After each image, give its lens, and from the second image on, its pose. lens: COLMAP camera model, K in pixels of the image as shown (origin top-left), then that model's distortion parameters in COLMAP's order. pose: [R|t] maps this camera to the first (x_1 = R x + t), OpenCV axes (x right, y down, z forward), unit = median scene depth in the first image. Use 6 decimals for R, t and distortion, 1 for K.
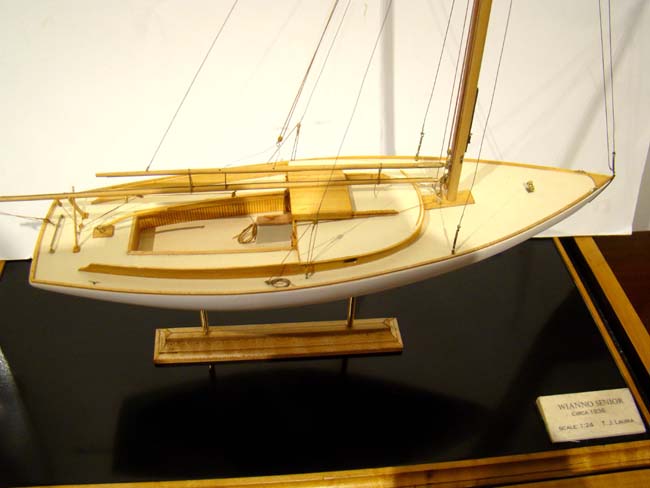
lens RADIAL K [[614.6, 0, 325.0], [0, 614.6, 244.0], [0, 0, 1]] dist [-0.154060, 0.012134]
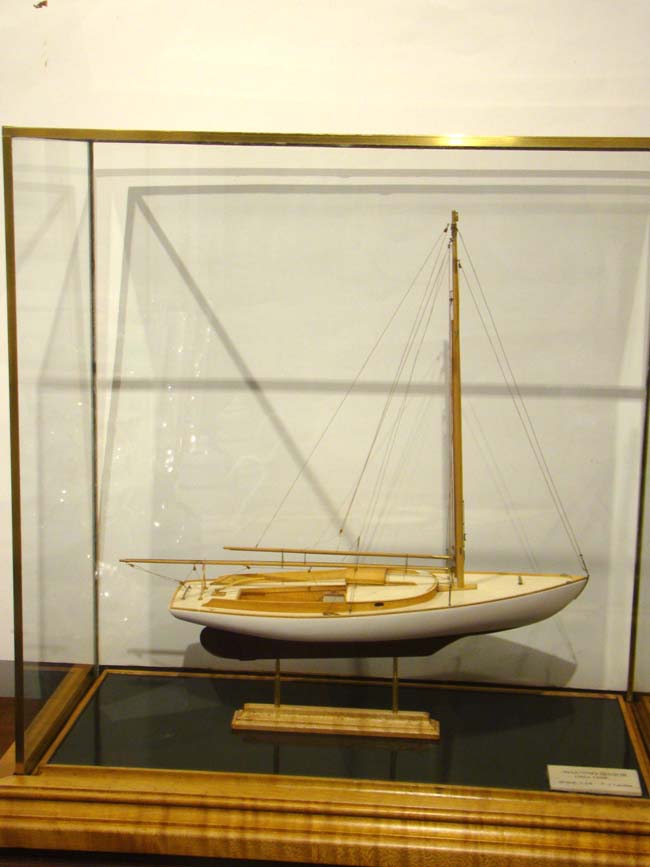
lens RADIAL K [[1351.4, 0, 325.0], [0, 1351.4, 433.5], [0, 0, 1]] dist [0.103685, -0.015668]
pose [[0.982049, 0.003424, -0.188593, 0.512792], [-0.105763, 0.837871, -0.535524, 1.407267], [0.156182, 0.545857, 0.823193, -1.911479]]
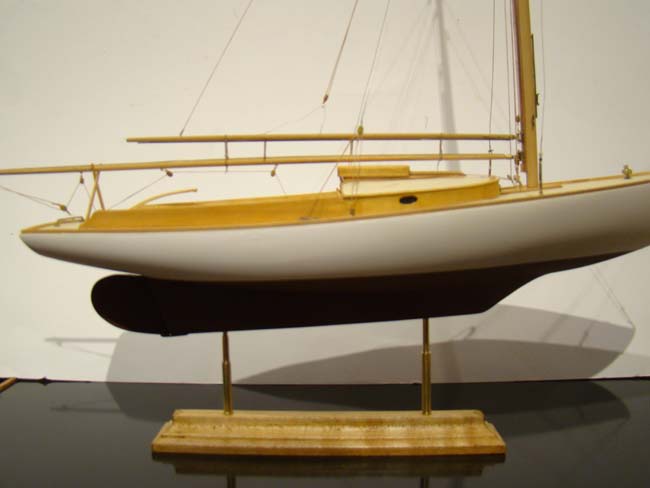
lens RADIAL K [[614.6, 0, 325.0], [0, 614.6, 244.0], [0, 0, 1]] dist [-0.154060, 0.012134]
pose [[0.988911, -0.049373, -0.140065, 0.040704], [-0.050323, 0.775928, -0.628811, 0.540045], [0.139727, 0.628886, 0.764839, 0.402631]]
